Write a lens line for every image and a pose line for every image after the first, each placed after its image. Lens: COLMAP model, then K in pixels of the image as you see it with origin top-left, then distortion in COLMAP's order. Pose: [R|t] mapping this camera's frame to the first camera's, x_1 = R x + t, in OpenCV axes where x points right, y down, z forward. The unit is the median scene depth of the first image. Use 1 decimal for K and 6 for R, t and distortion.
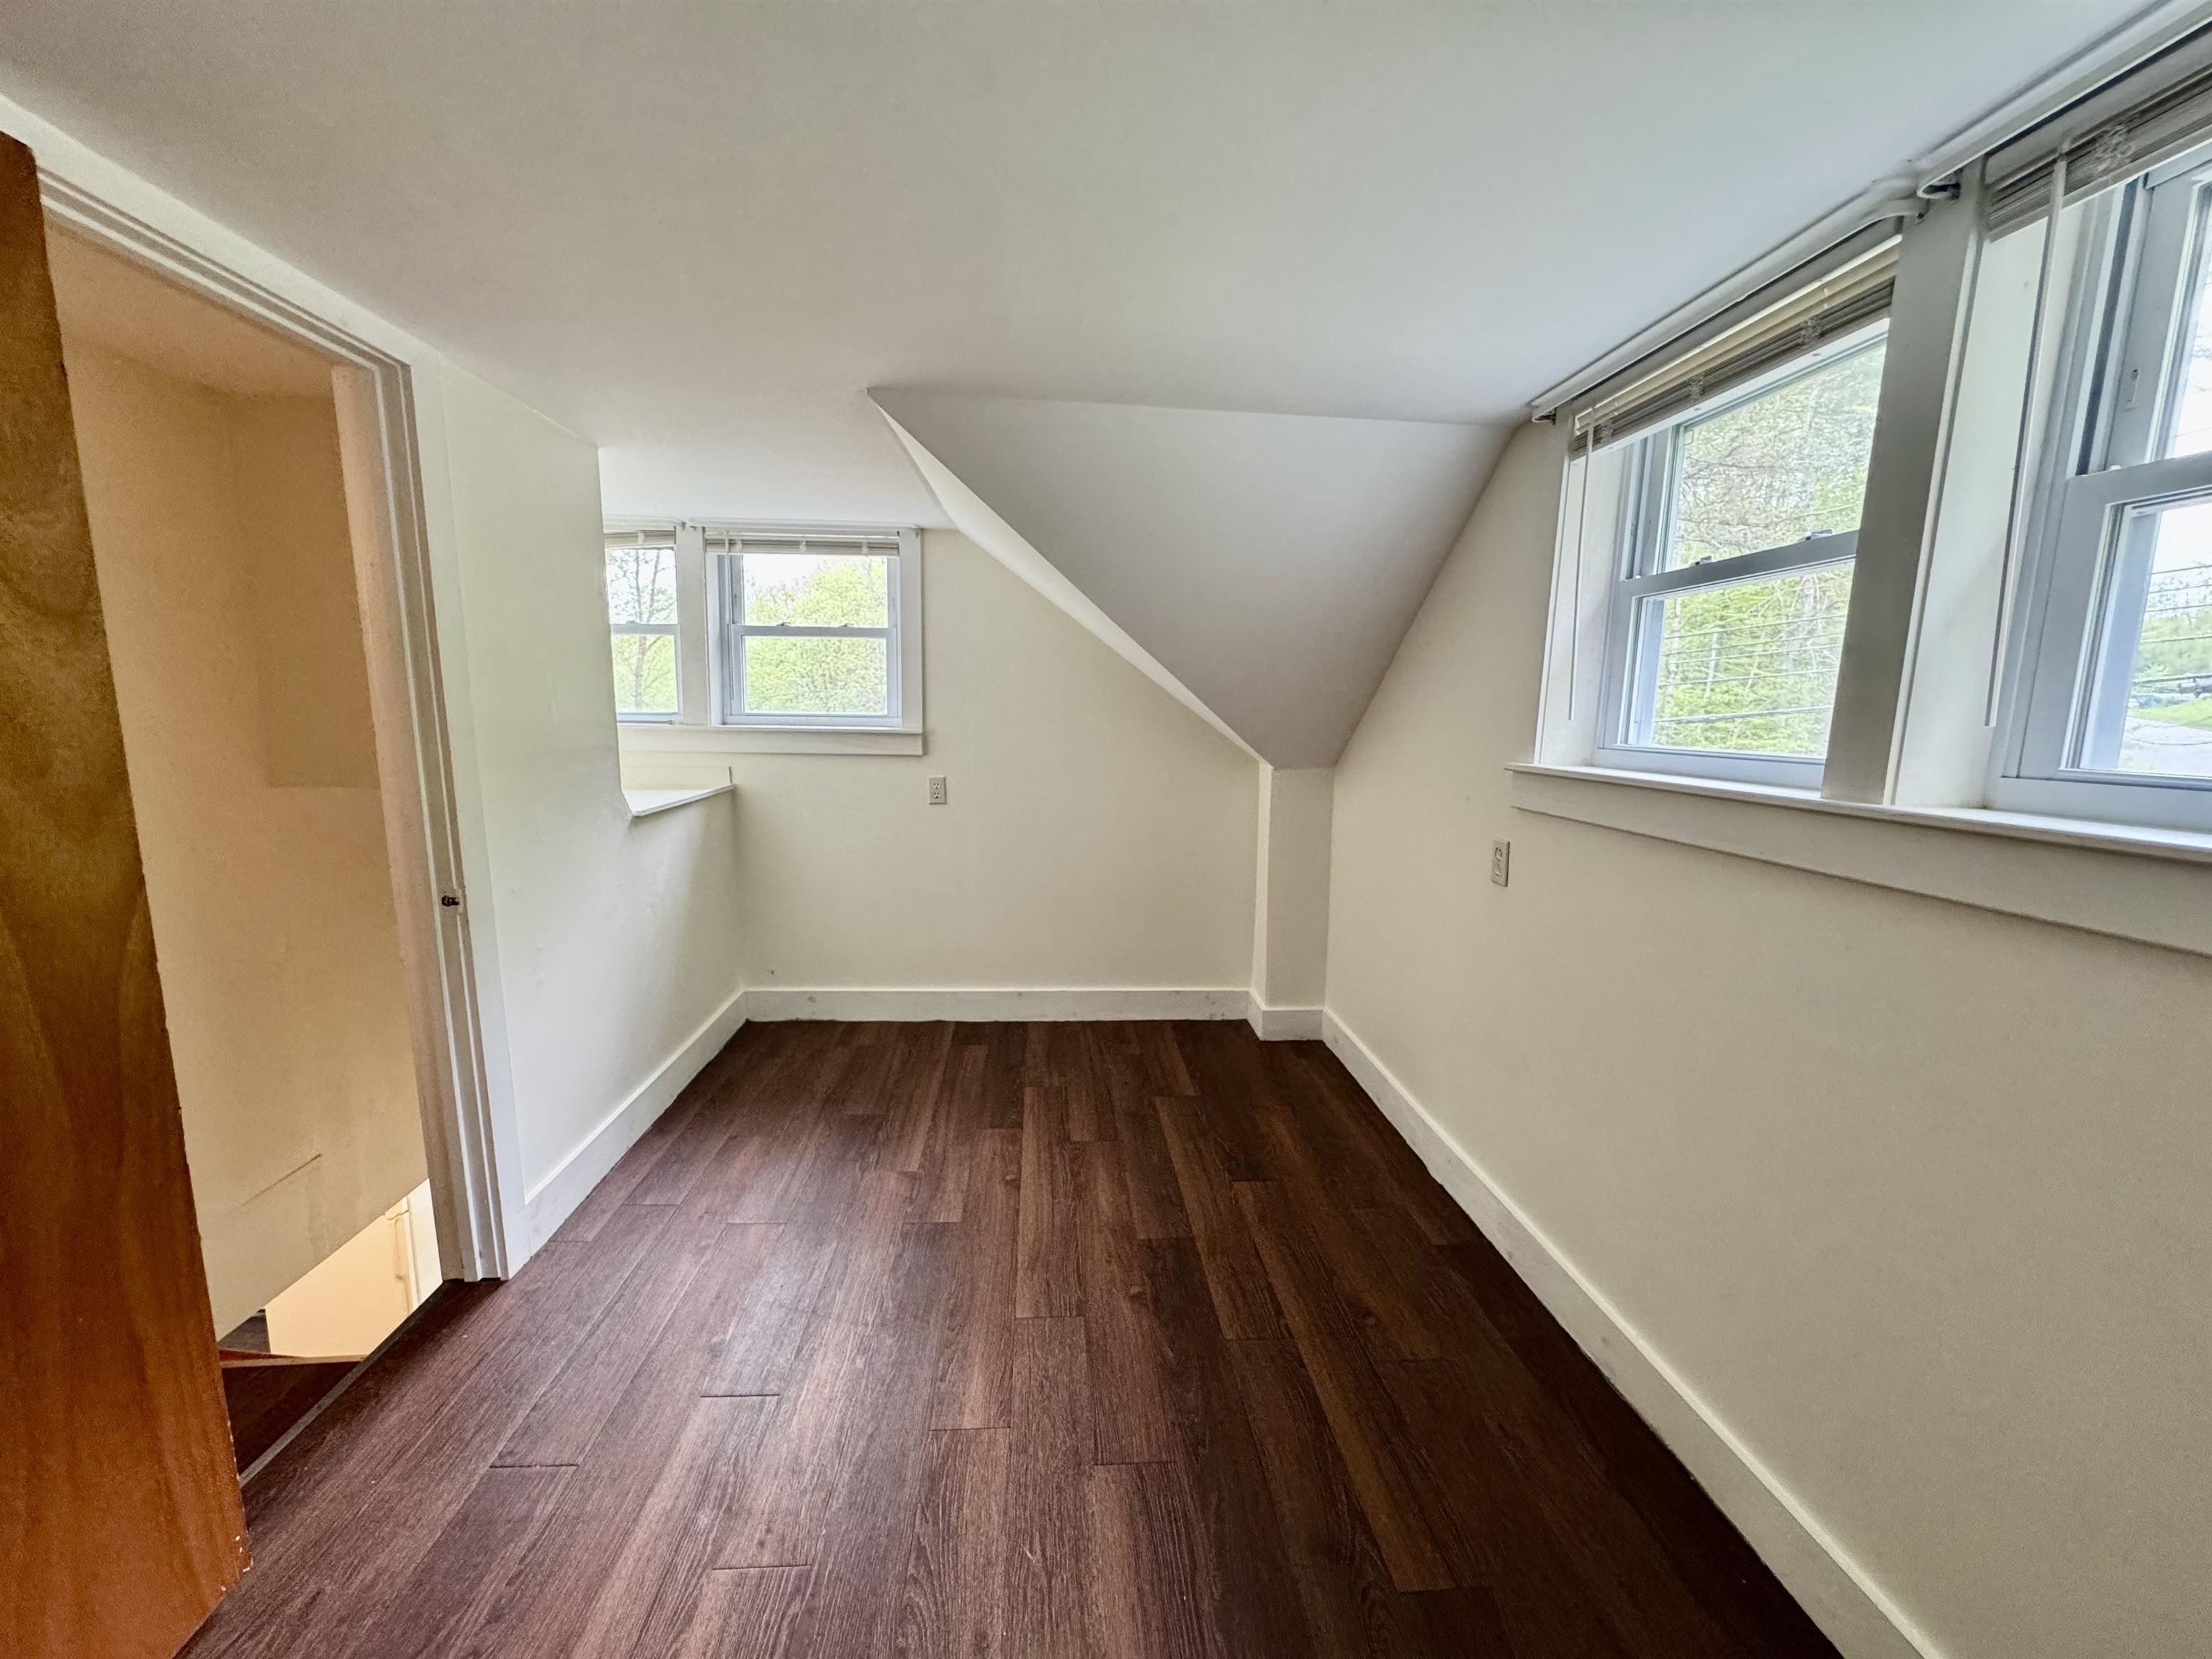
lens RADIAL K [[883.5, 0, 1104.9], [0, 883.5, 827.3], [0, 0, 1]] dist [0.001044, -0.000068]
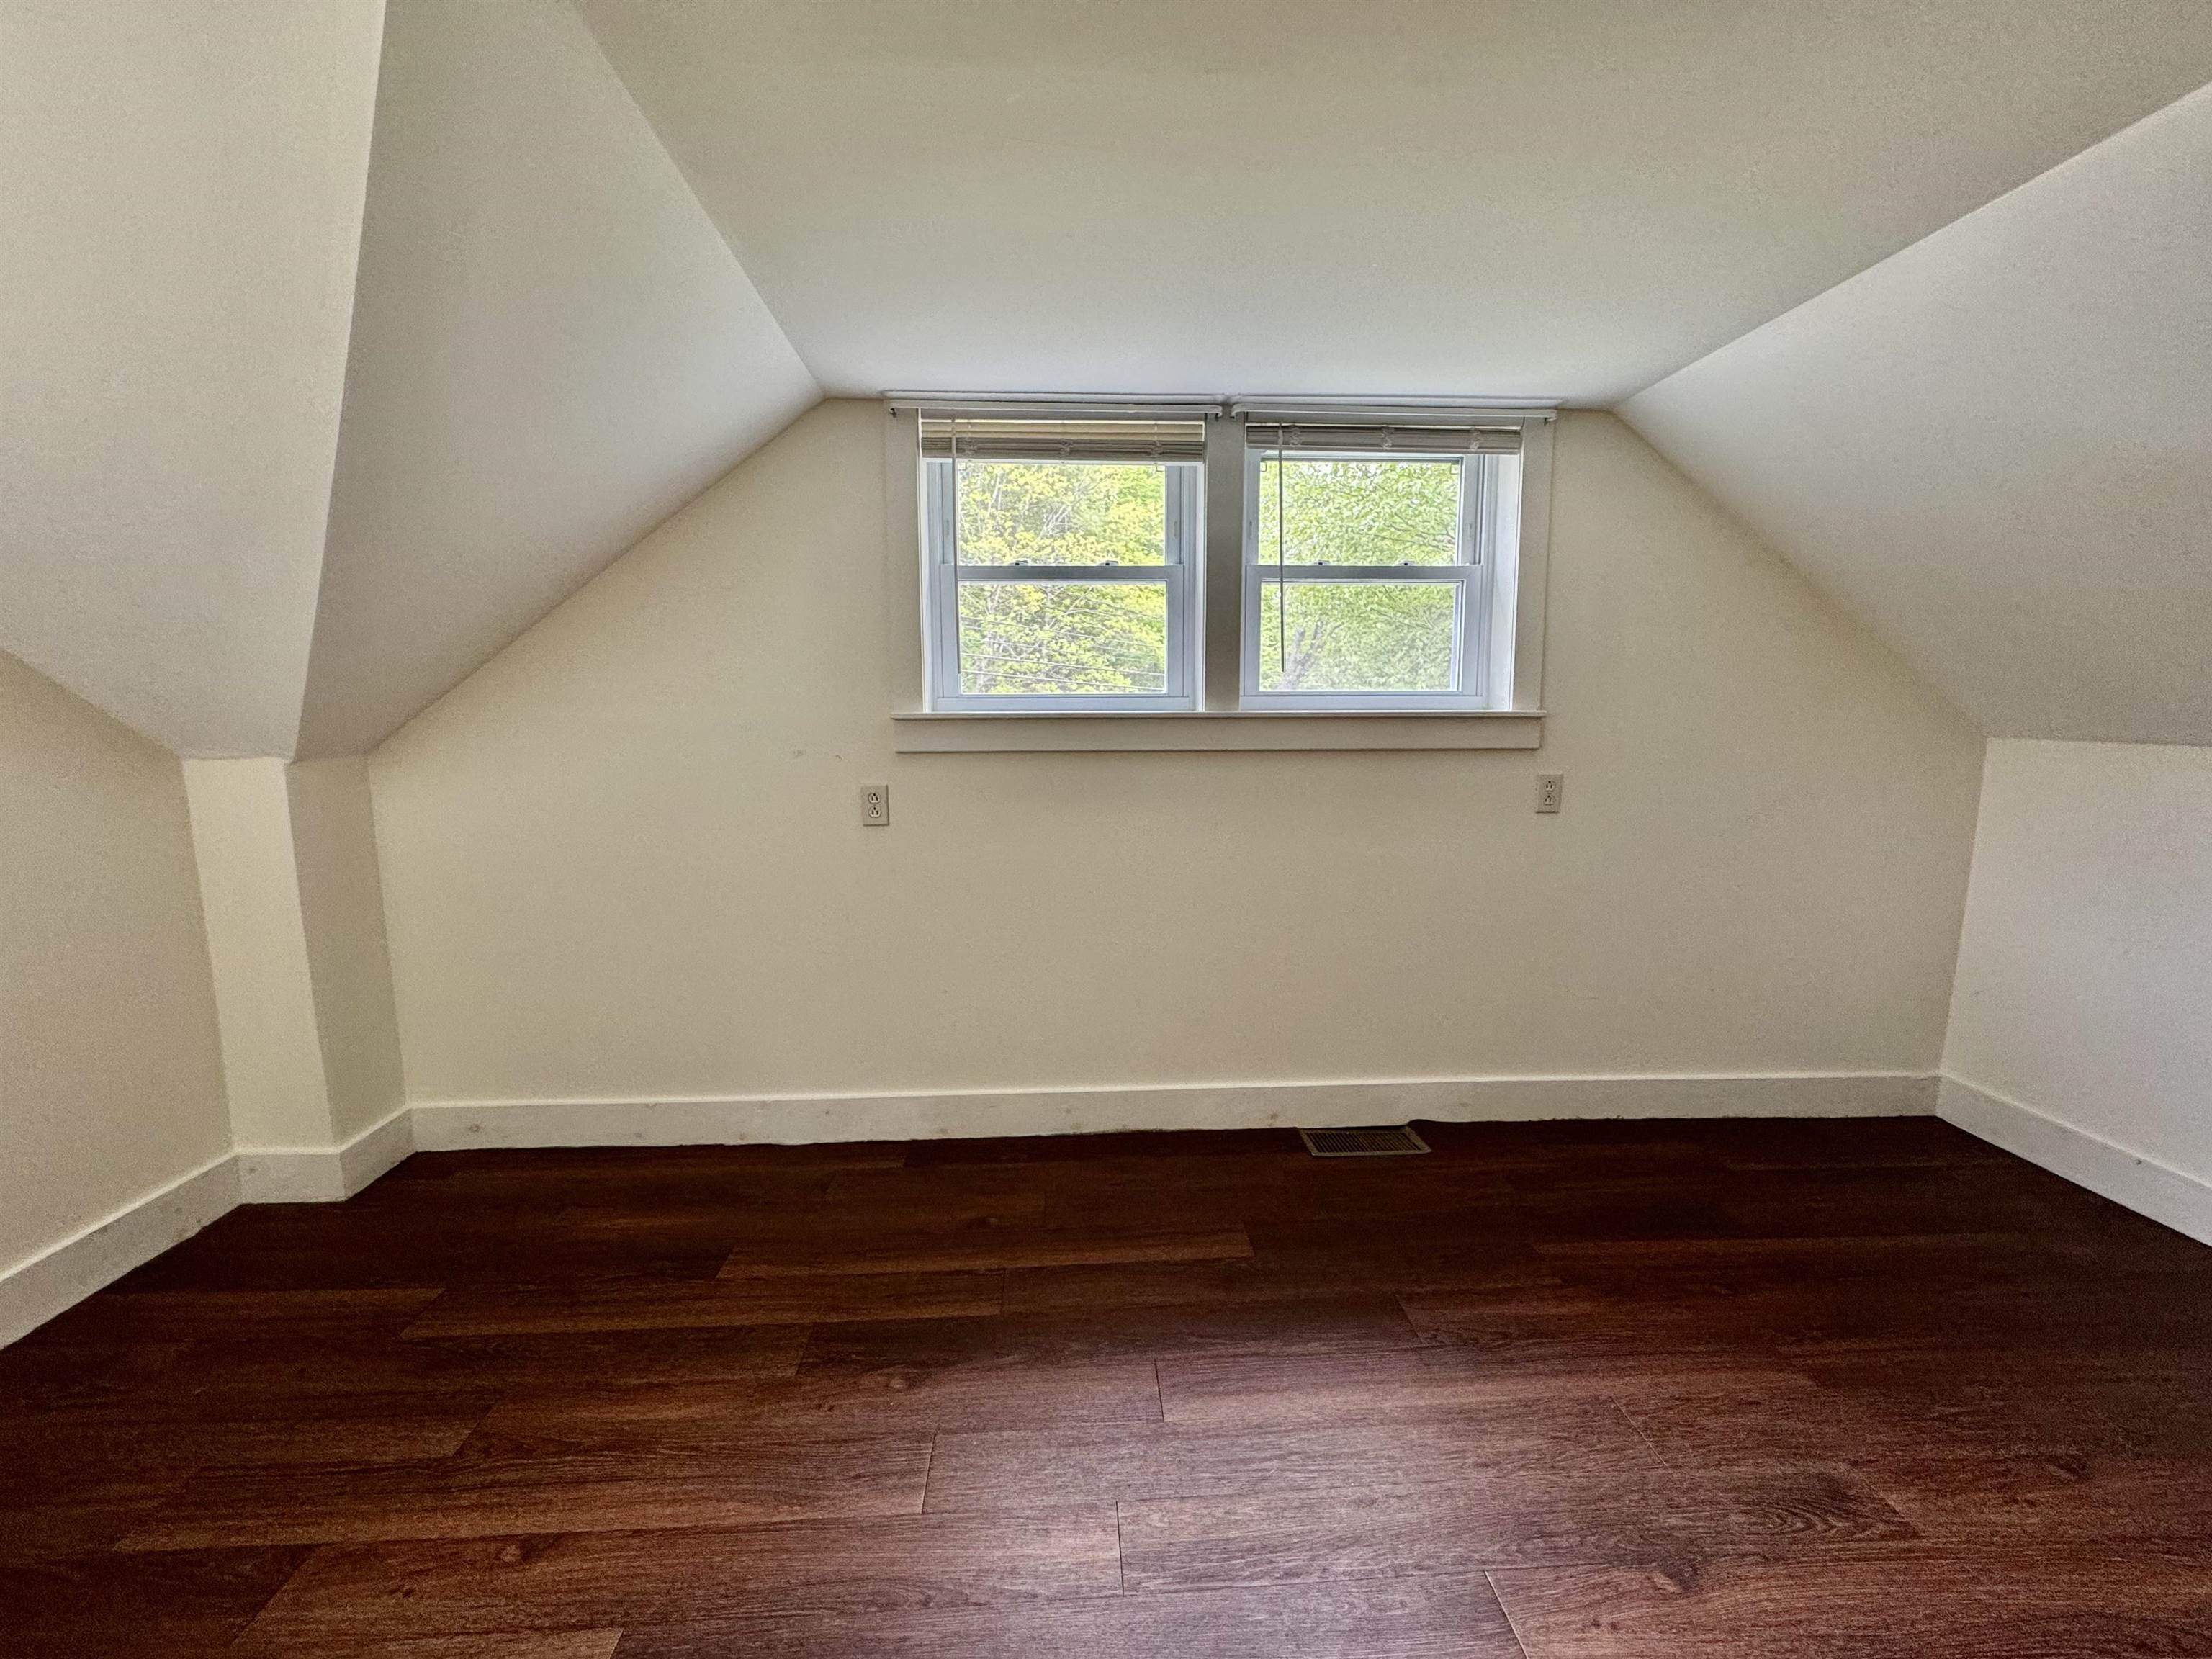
lens RADIAL K [[883.5, 0, 1104.9], [0, 883.5, 827.3], [0, 0, 1]] dist [0.001044, -0.000068]
pose [[0.028921, -0.157215, 0.987141, -0.559399], [0.137780, 0.978755, 0.151842, -0.054916], [-0.990041, 0.131617, 0.049968, 0.588181]]
